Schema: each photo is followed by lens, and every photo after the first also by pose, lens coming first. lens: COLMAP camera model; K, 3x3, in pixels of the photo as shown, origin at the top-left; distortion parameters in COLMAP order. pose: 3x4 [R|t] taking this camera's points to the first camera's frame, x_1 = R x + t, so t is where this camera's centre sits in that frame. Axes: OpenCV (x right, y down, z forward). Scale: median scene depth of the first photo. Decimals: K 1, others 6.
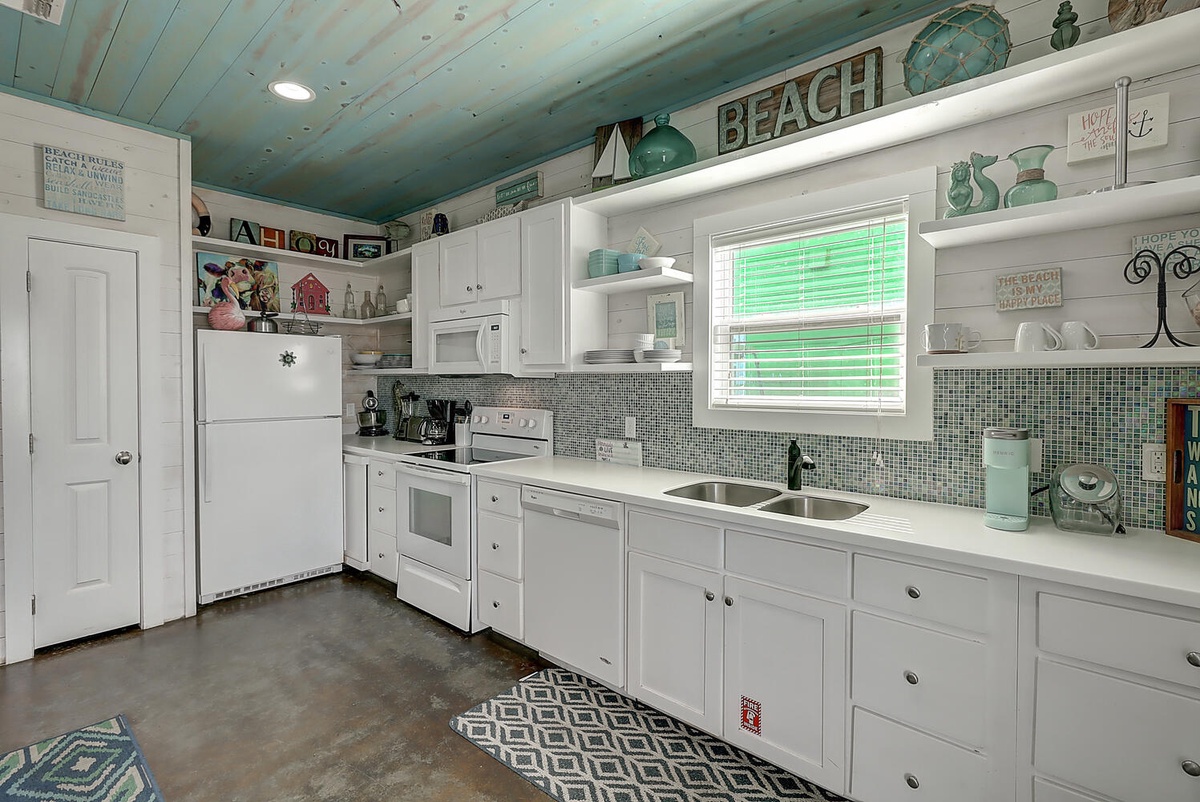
lens RADIAL K [[551.9, 0, 598.6], [0, 551.9, 393.0], [0, 0, 1]] dist [0.000654, -0.000121]
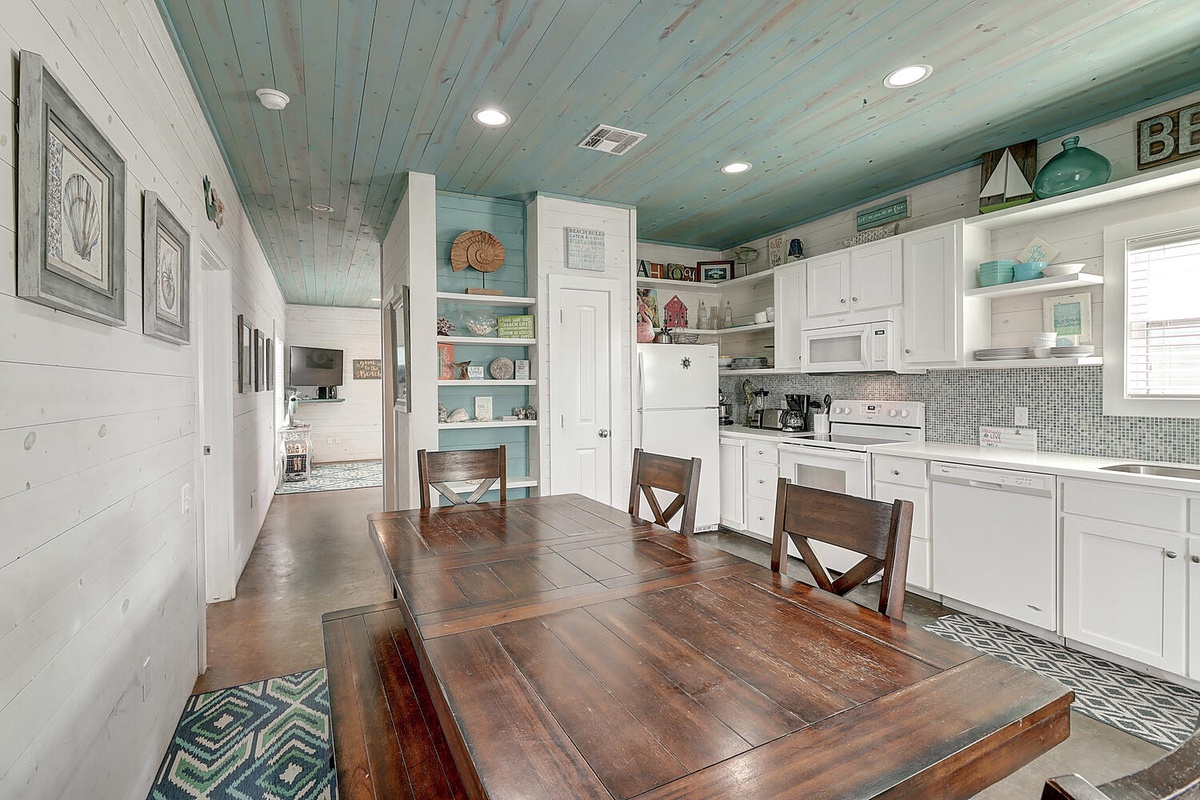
lens RADIAL K [[551.9, 0, 598.6], [0, 551.9, 392.0], [0, 0, 1]] dist [0.000654, -0.000121]
pose [[0.927992, -0.004442, -0.372573, -0.309207], [0.002376, 0.999979, -0.006003, 0.016928], [0.372592, 0.004685, 0.927983, -0.344233]]
